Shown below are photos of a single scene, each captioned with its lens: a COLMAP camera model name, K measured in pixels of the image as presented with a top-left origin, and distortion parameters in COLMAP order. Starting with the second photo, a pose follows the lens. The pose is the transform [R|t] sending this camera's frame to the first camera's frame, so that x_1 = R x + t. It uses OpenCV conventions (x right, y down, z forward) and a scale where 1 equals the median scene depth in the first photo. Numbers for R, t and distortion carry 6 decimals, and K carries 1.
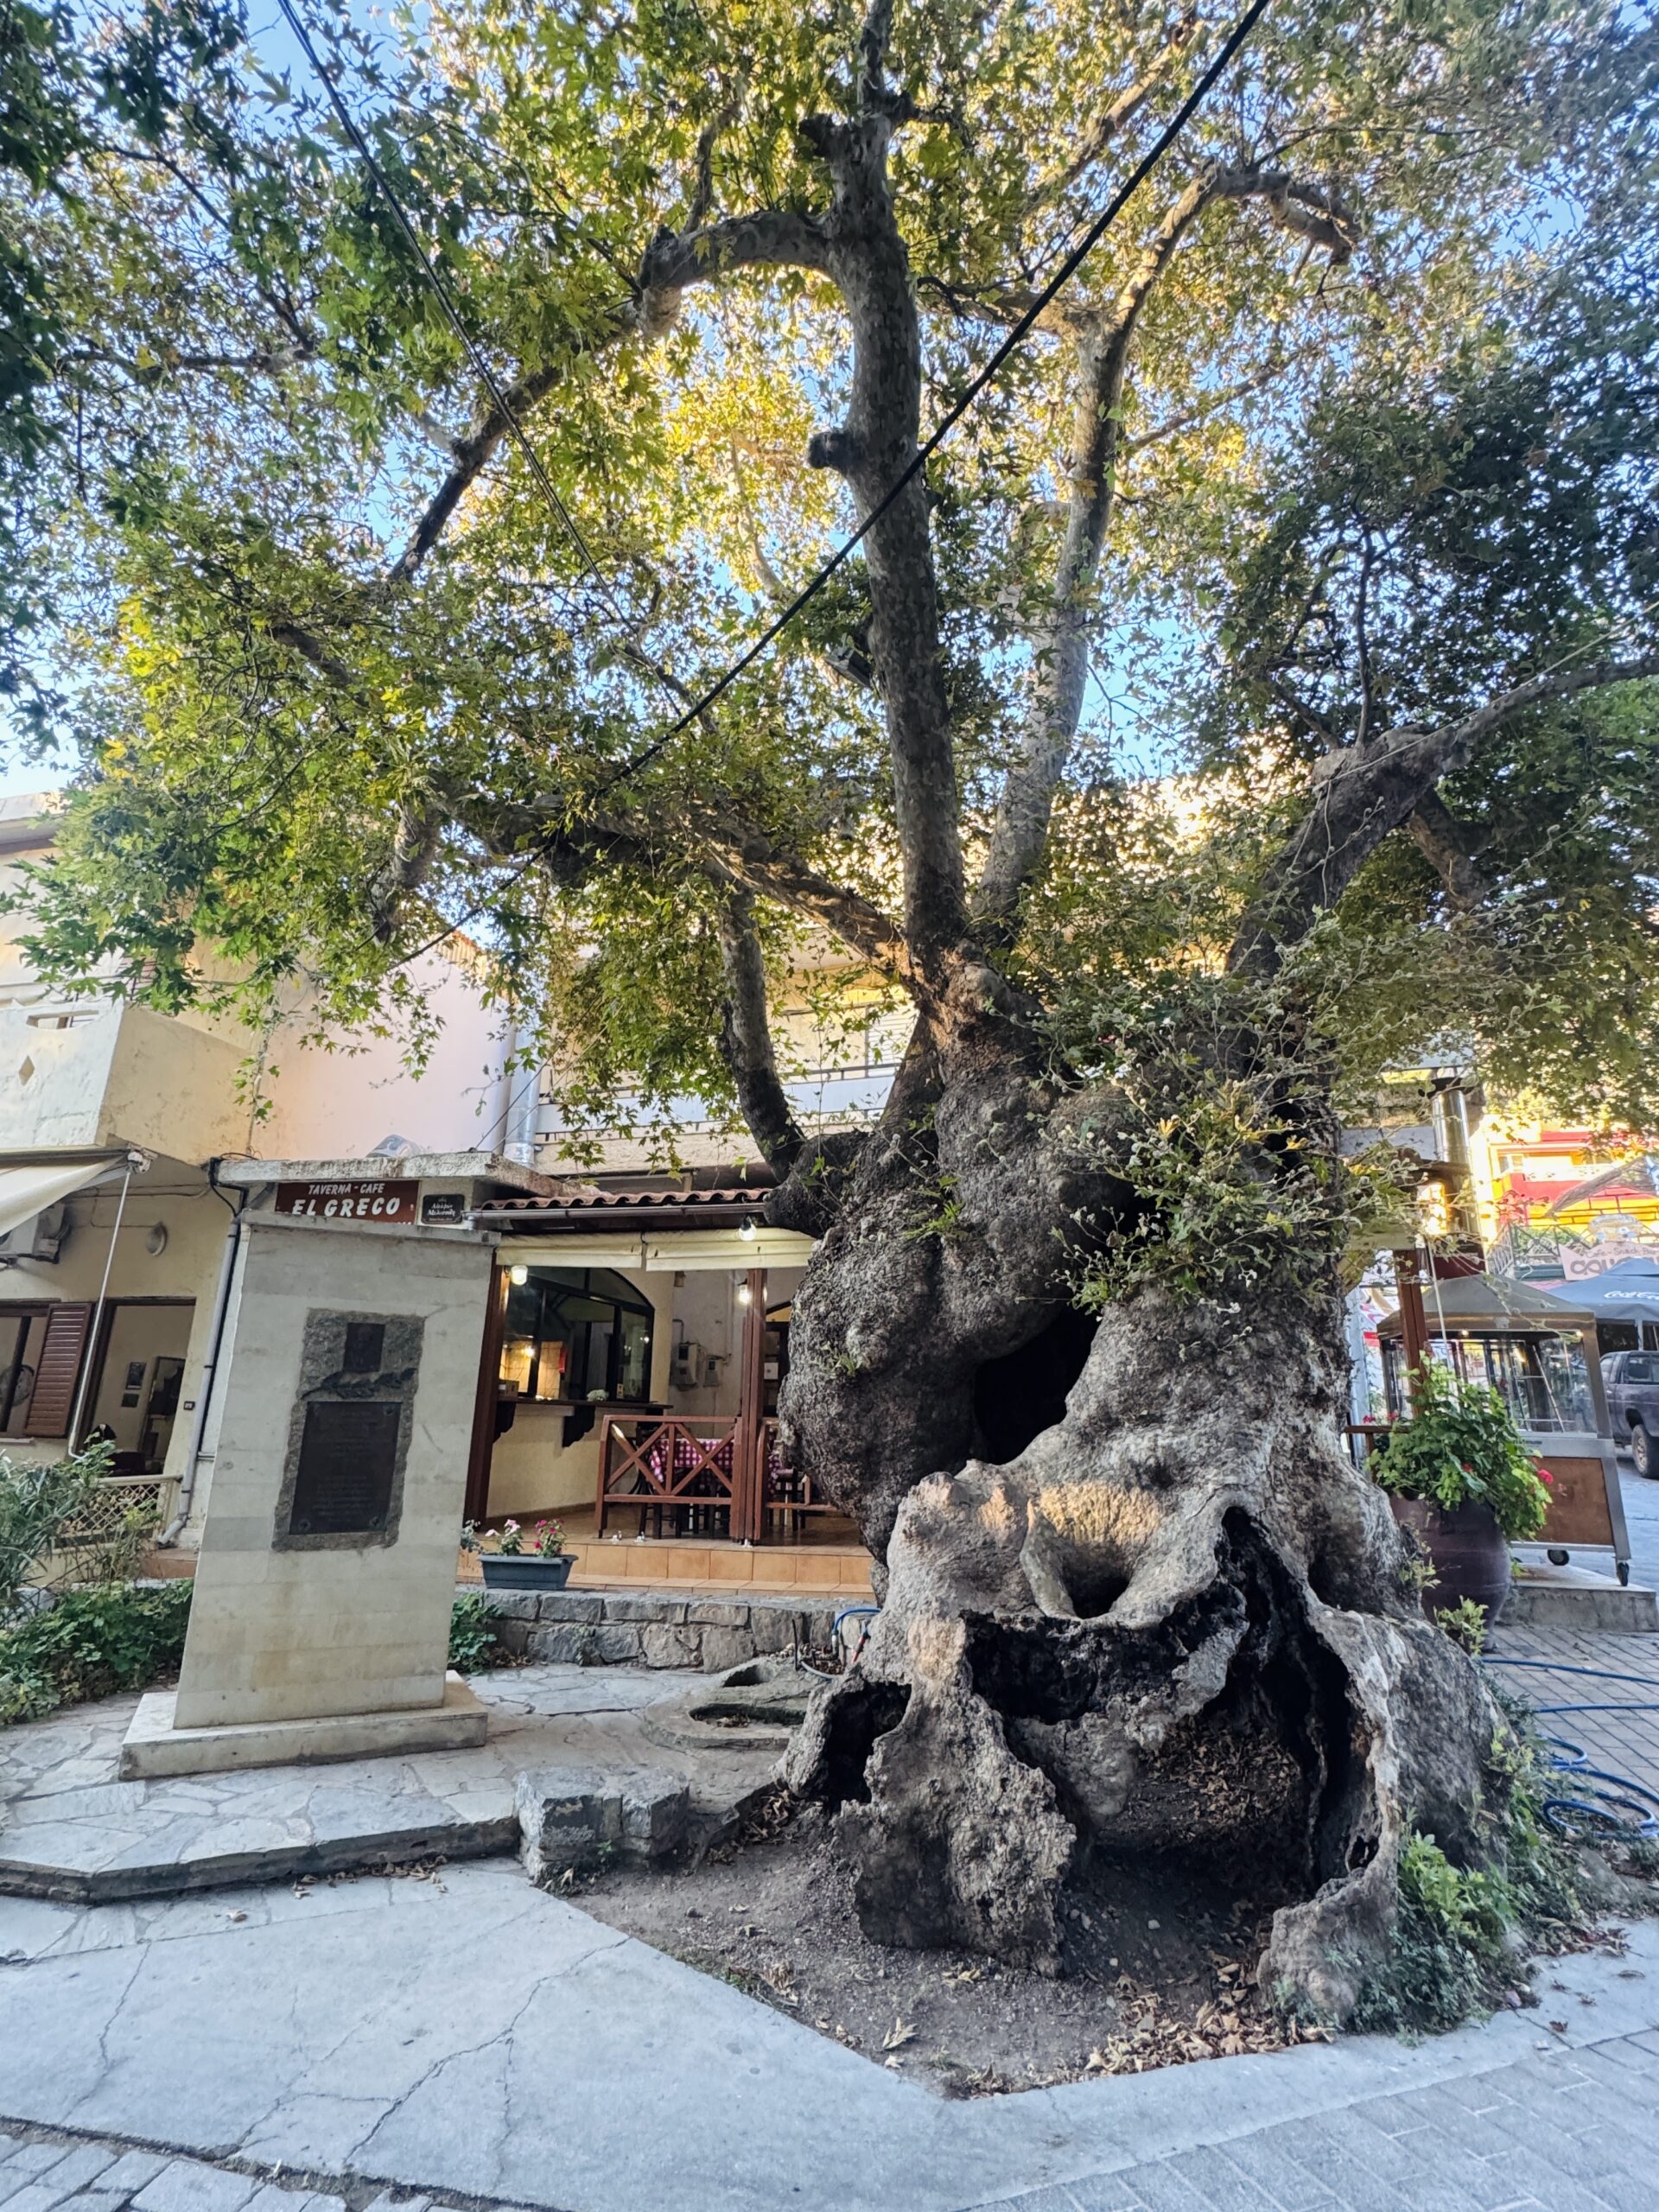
lens RADIAL K [[1101.7, 0, 834.7], [0, 1101.7, 1103.5], [0, 0, 1]] dist [-0.003196, -0.000232]
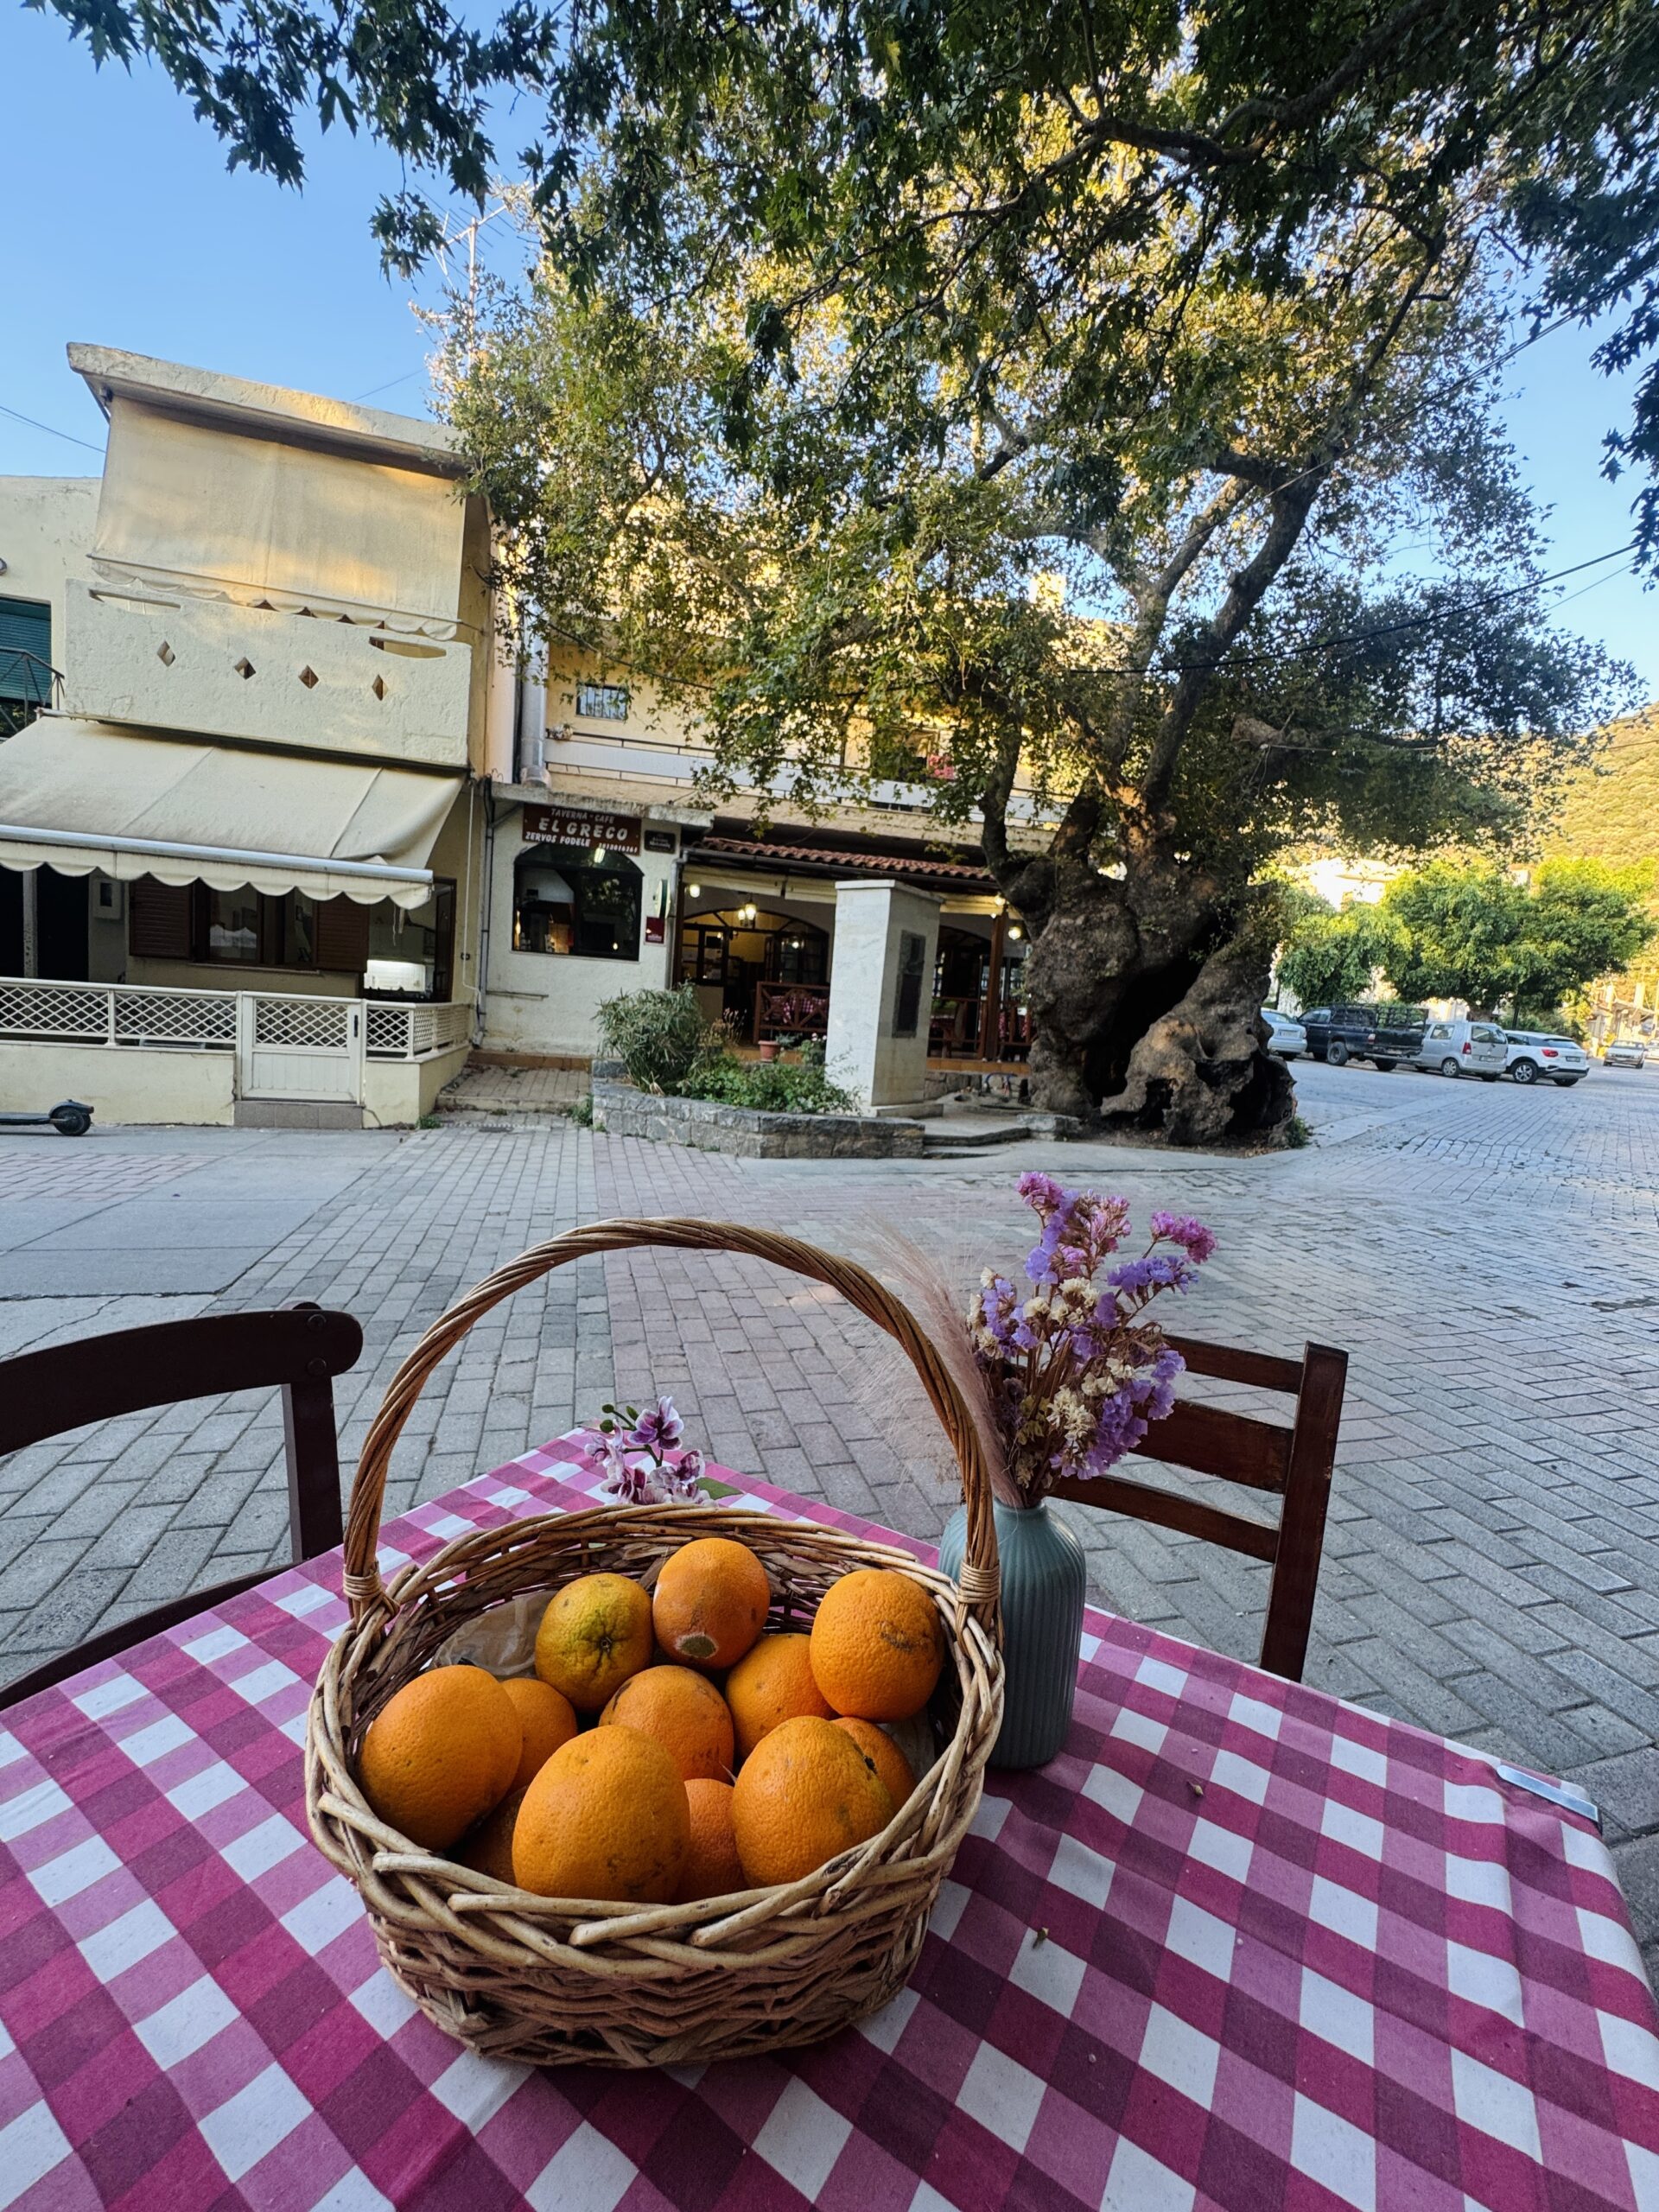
lens RADIAL K [[888.7, 0, 831.8], [0, 888.7, 1101.2], [0, 0, 1]] dist [-0.002604, 0.000809]
pose [[0.866465, -0.006290, 0.499198, -1.485457], [-0.187289, 0.922795, 0.336708, -0.060905], [-0.462775, -0.385240, 0.798391, -0.439425]]
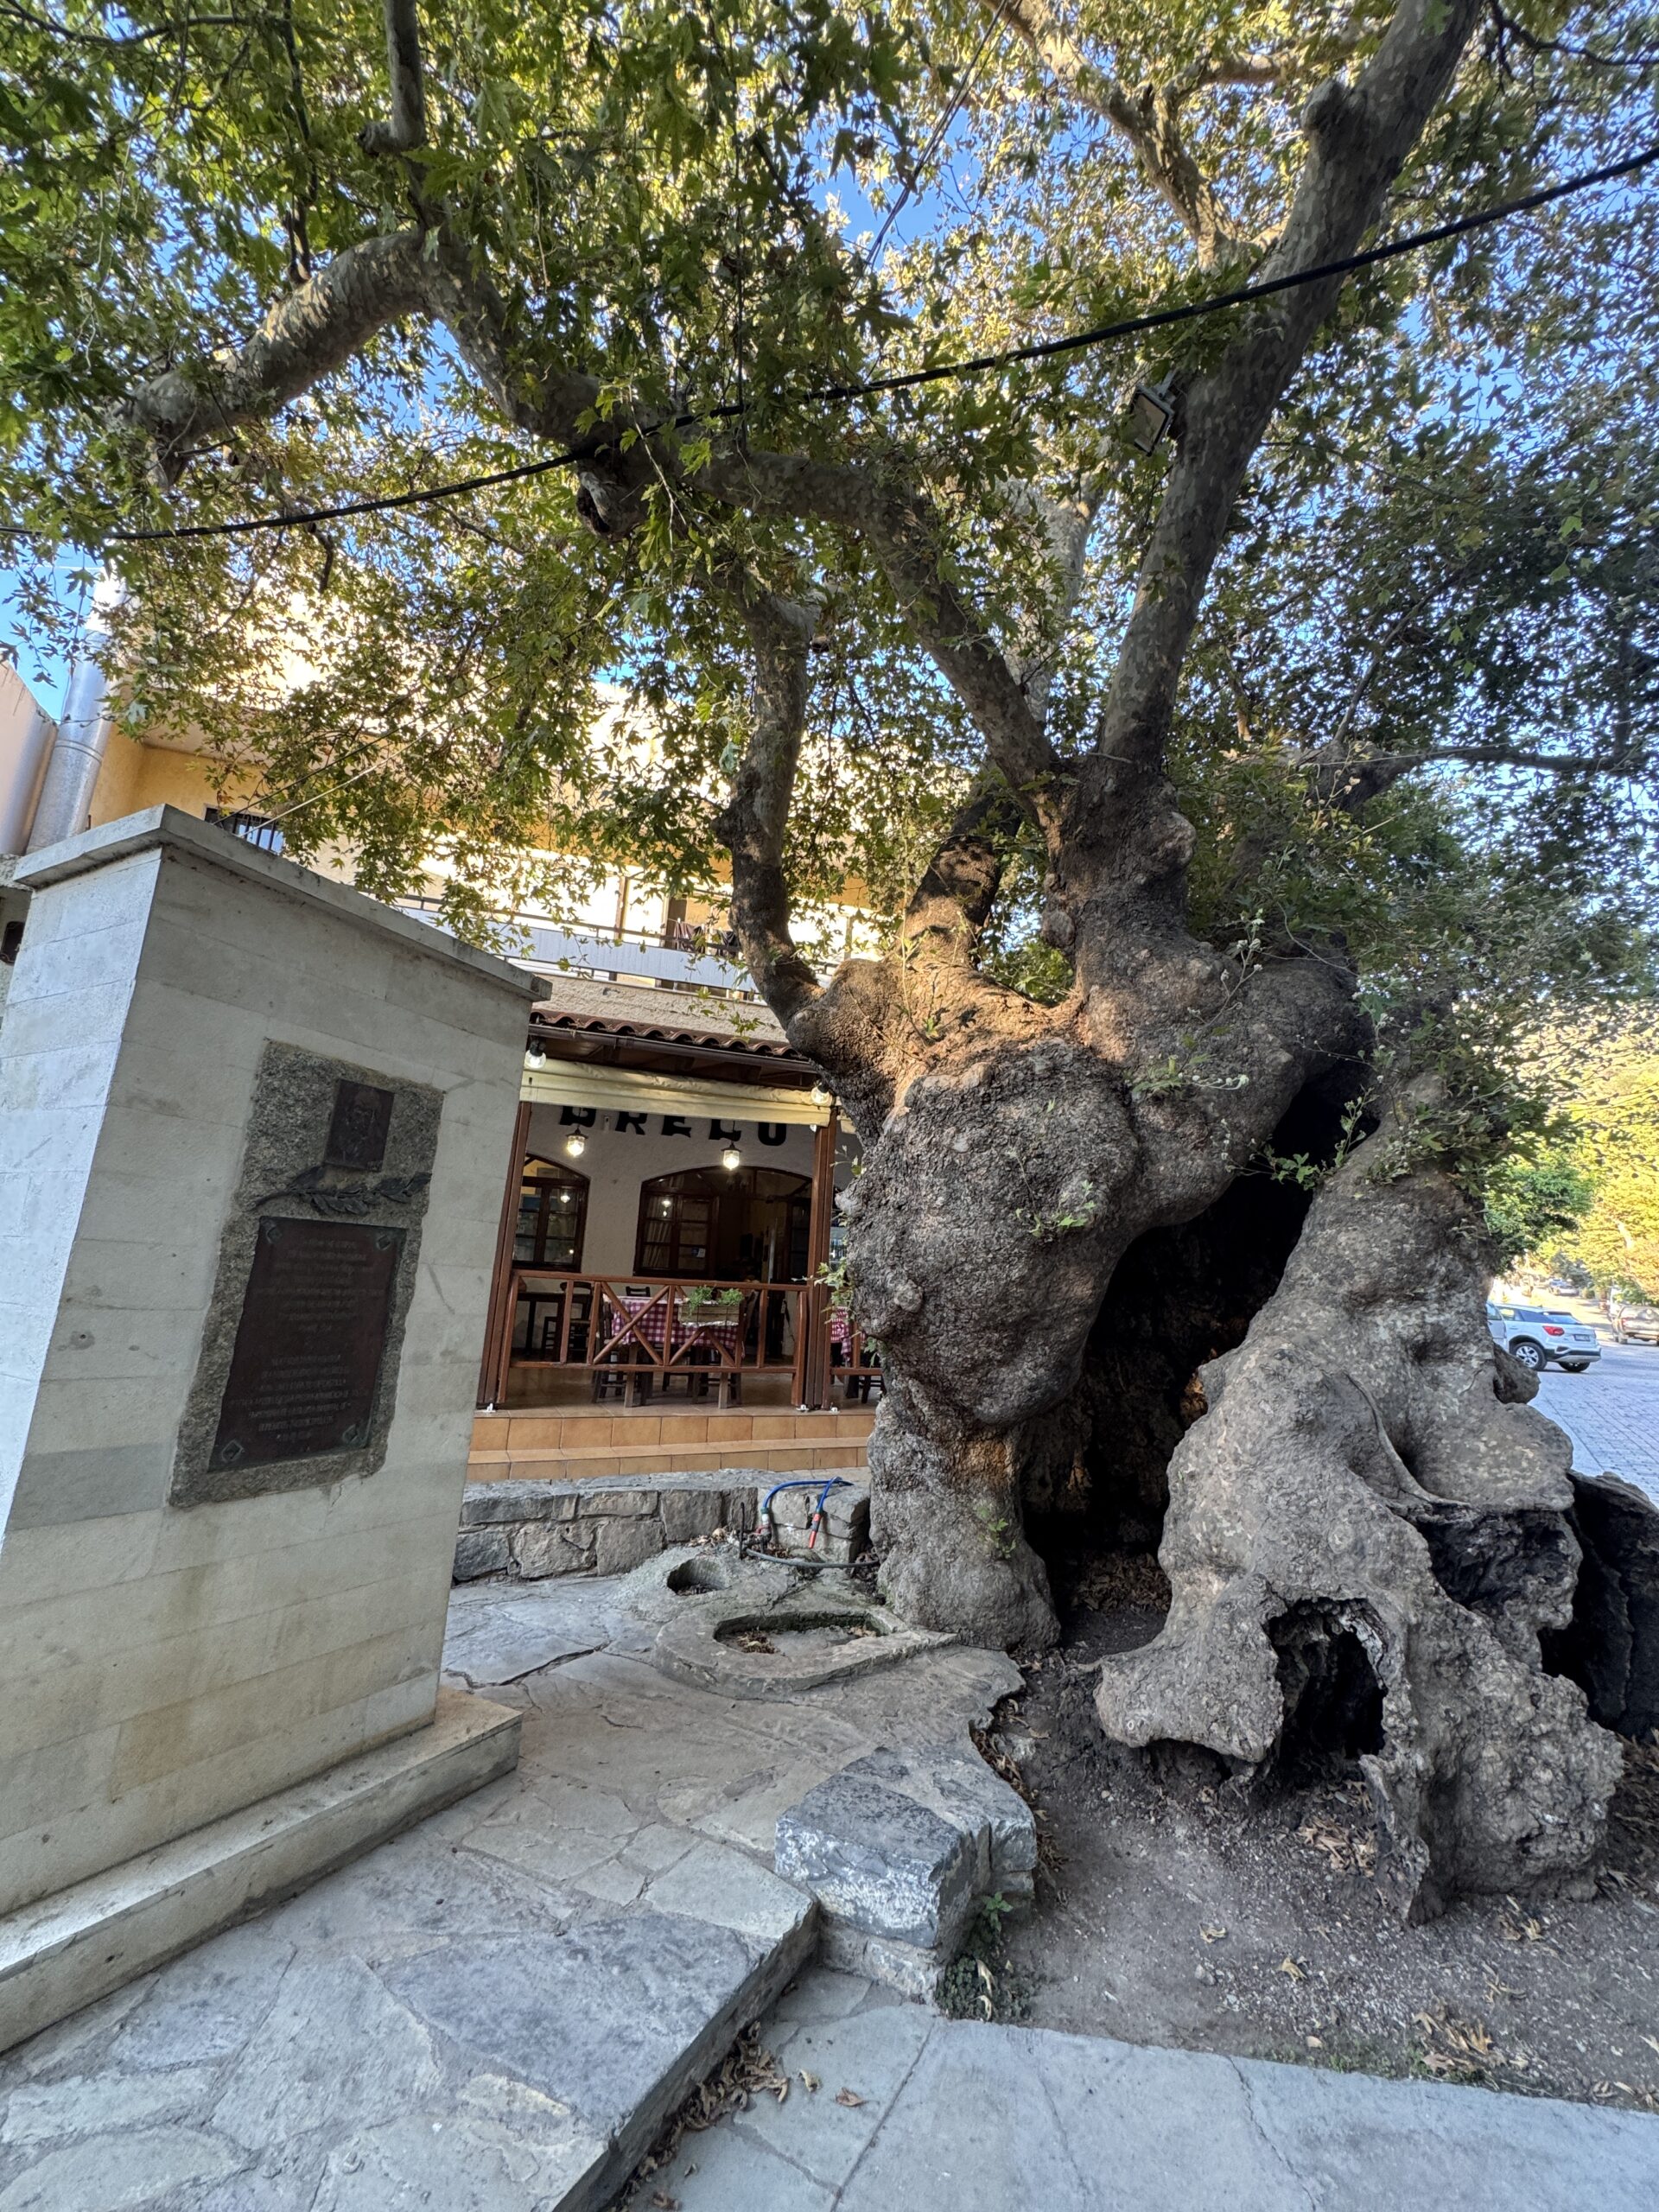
lens RADIAL K [[888.7, 0, 837.7], [0, 888.7, 1102.6], [0, 0, 1]] dist [-0.002604, 0.000809]
pose [[0.803020, 0.147837, 0.577324, -0.508760], [-0.198391, 0.979803, 0.025049, 0.154957], [-0.561960, -0.134651, 0.816131, 0.517055]]
